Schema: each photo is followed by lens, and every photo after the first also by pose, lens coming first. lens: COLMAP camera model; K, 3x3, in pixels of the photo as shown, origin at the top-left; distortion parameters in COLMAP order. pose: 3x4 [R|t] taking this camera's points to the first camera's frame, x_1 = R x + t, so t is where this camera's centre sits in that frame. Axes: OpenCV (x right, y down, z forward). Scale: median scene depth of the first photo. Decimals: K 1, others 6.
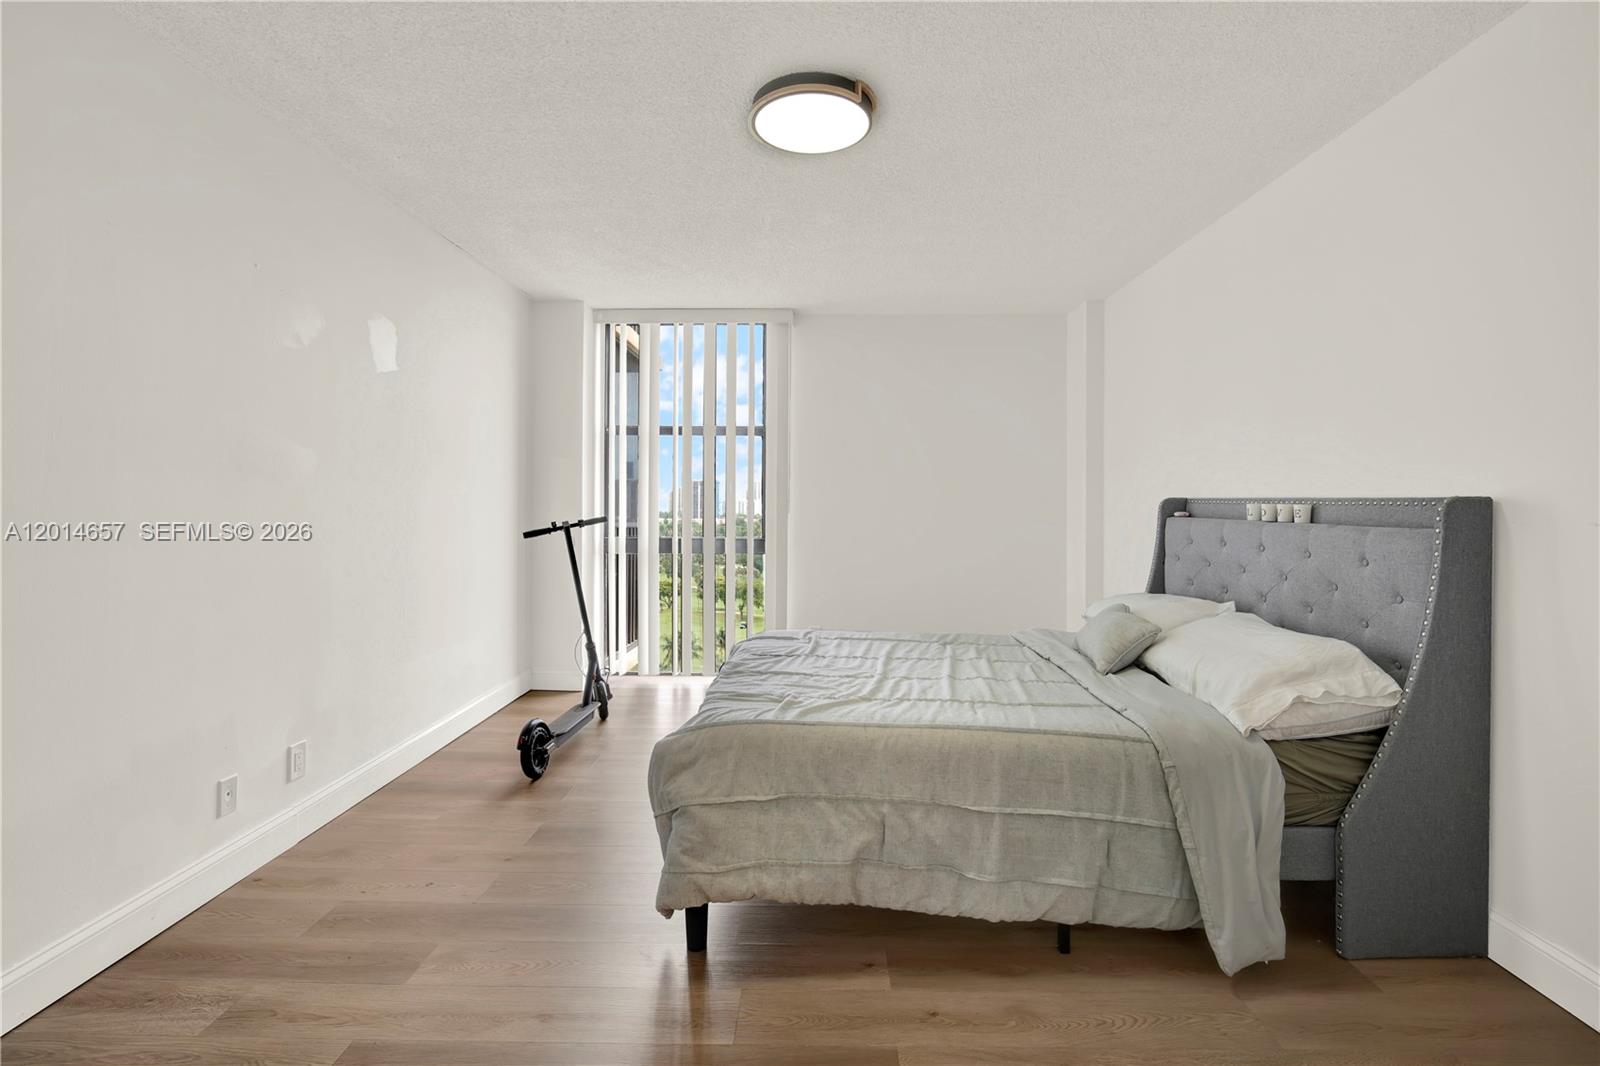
lens RADIAL K [[710.6, 0, 801.3], [0, 710.6, 505.8], [0, 0, 1]] dist [-0.003820, 0.000106]
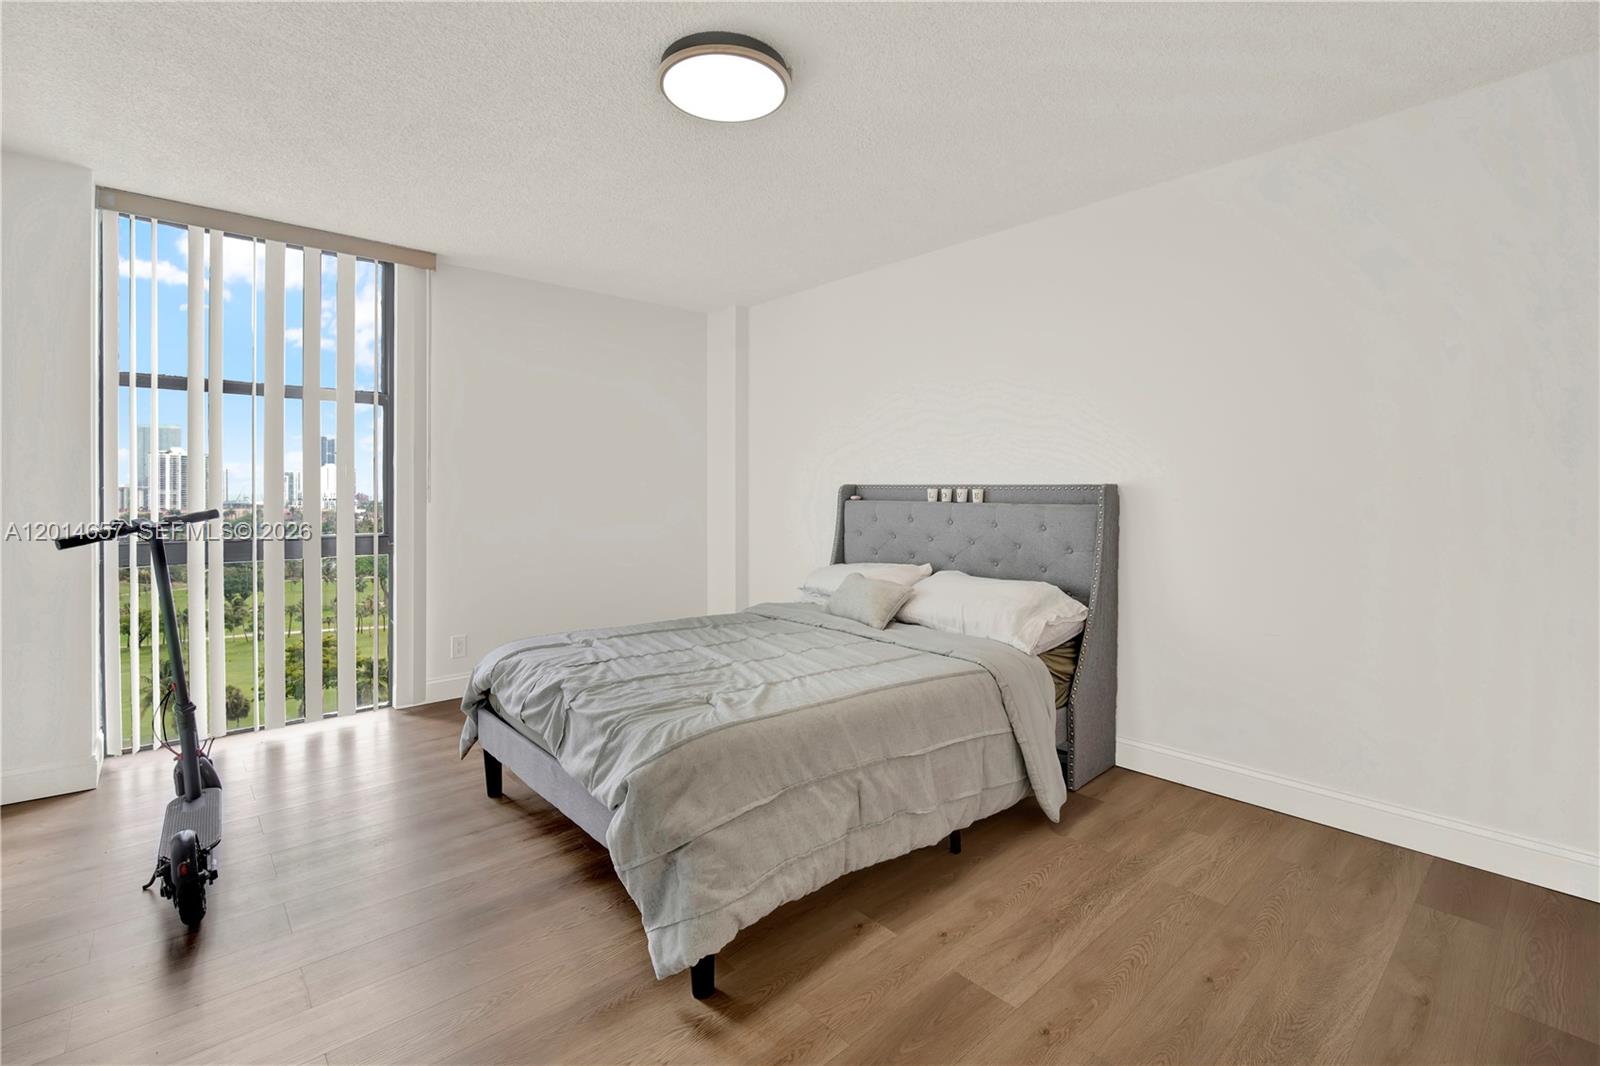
lens RADIAL K [[710.8, 0, 797.4], [0, 710.8, 498.2], [0, 0, 1]] dist [-0.001236, -0.000479]
pose [[0.738761, -0.010211, 0.673890, -0.654497], [0.005048, 0.999941, 0.009618, 0.000332], [-0.673949, -0.003703, 0.738769, 0.273832]]
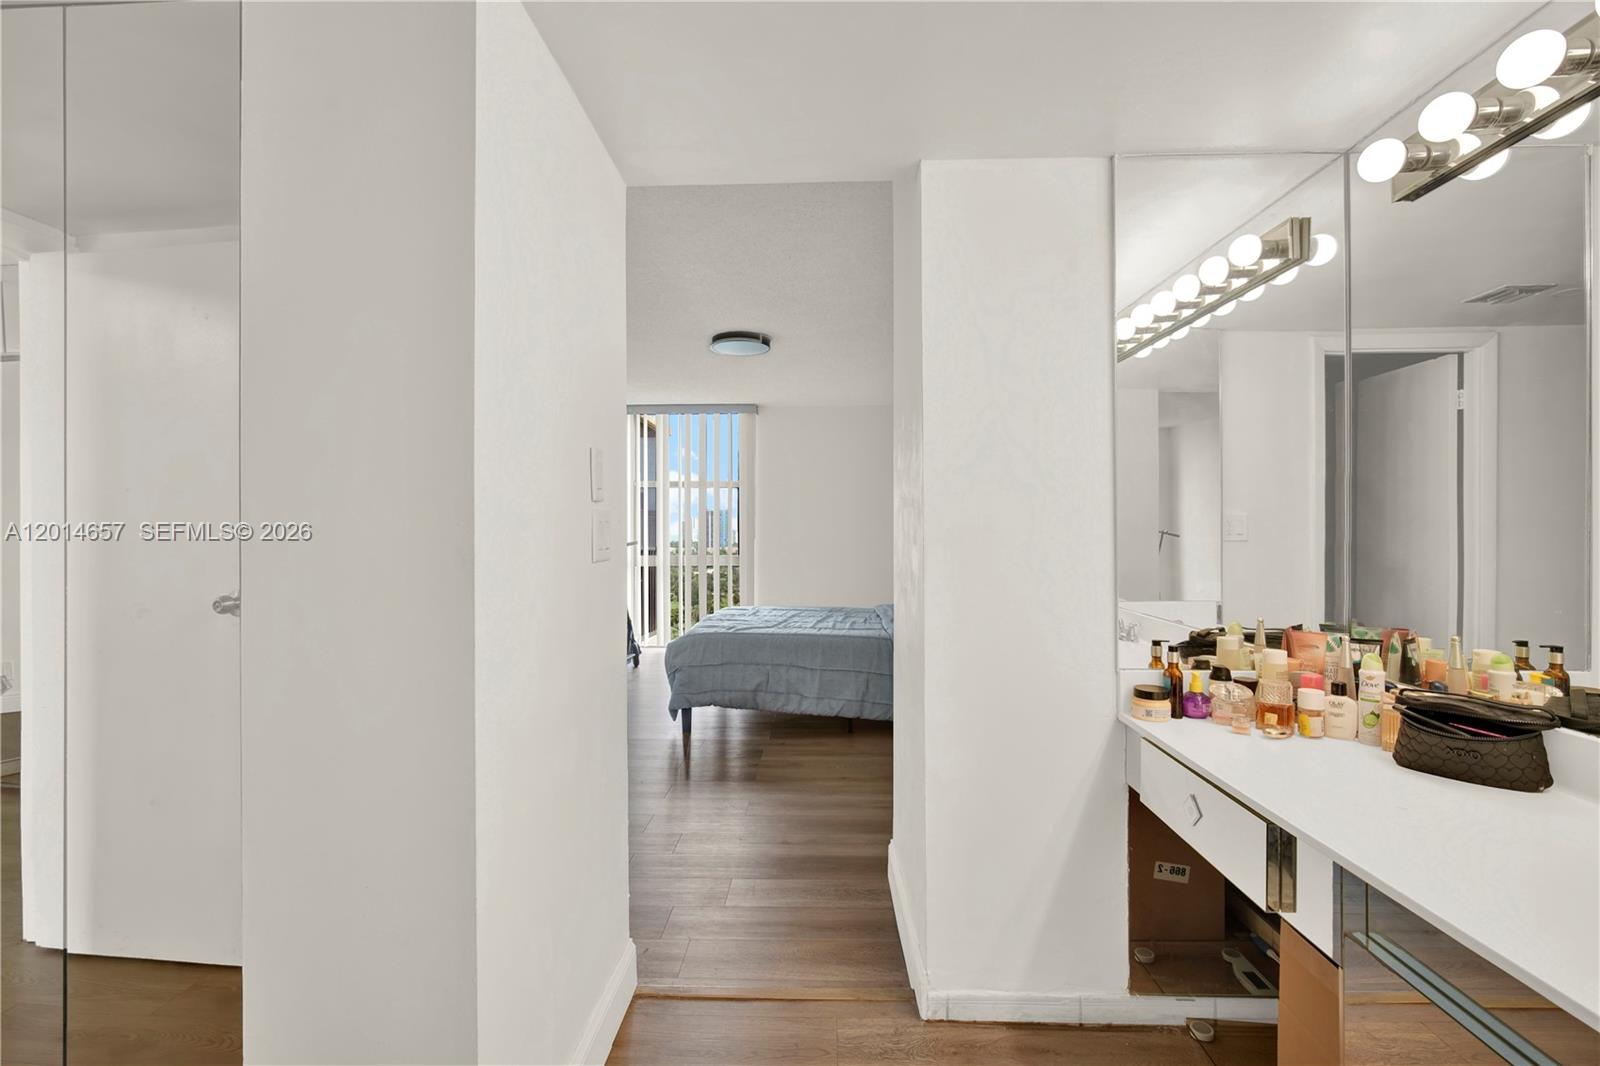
lens RADIAL K [[719.7, 0, 814.0], [0, 719.7, 508.0], [0, 0, 1]] dist [-0.005270, -0.000154]
pose [[0.999950, -0.009982, -0.000423, 0.263937], [0.009964, 0.999496, -0.030130, -0.015217], [0.000724, 0.030124, 0.999546, -1.305879]]
